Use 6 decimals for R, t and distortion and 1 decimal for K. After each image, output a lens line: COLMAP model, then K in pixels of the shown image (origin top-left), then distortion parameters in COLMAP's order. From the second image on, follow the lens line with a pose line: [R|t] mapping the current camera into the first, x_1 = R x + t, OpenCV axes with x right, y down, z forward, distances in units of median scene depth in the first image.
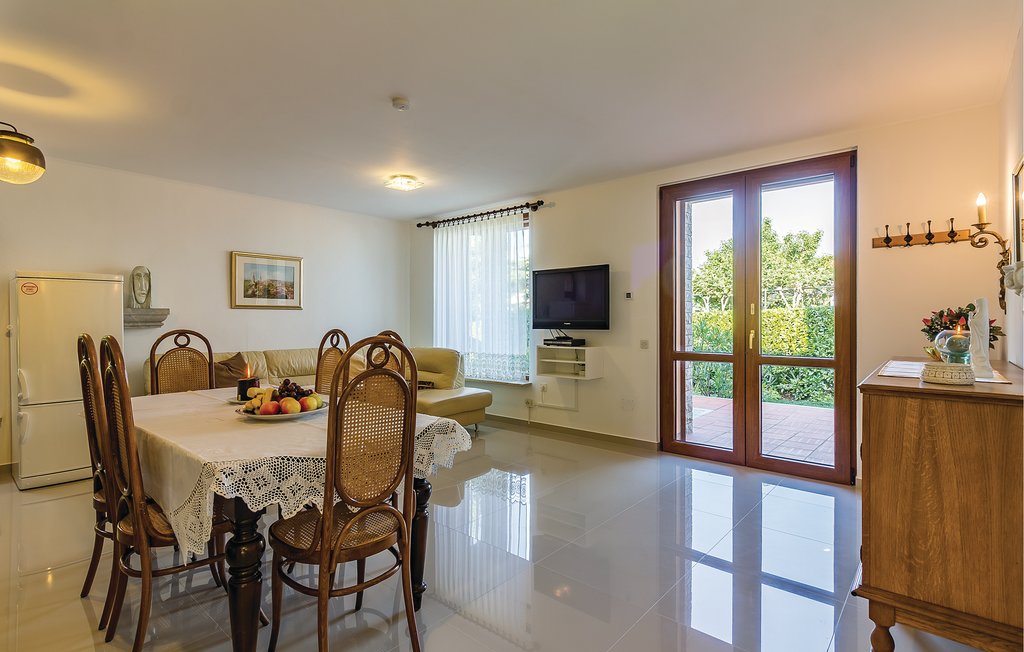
lens RADIAL K [[489.5, 0, 507.3], [0, 489.5, 320.8], [0, 0, 1]] dist [0.001209, 0.000296]
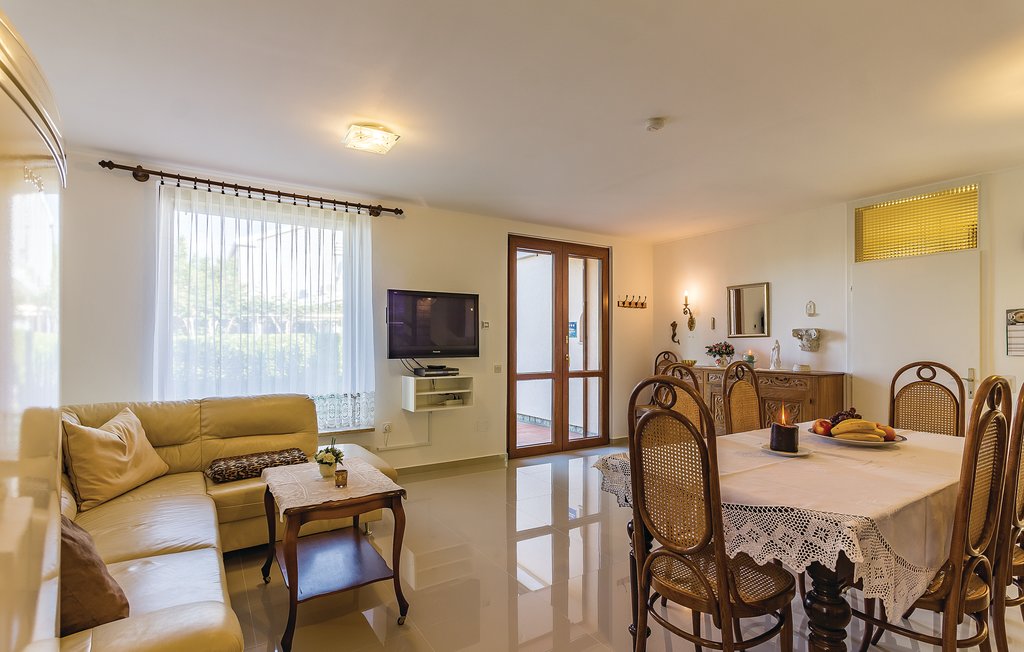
lens RADIAL K [[488.2, 0, 515.2], [0, 488.2, 344.4], [0, 0, 1]] dist [0.000101, 0.000046]
pose [[0.281230, -0.000417, 0.959640, -0.805556], [0.002406, 0.999997, -0.000271, -0.008800], [-0.959637, 0.002385, 0.281230, 0.656492]]
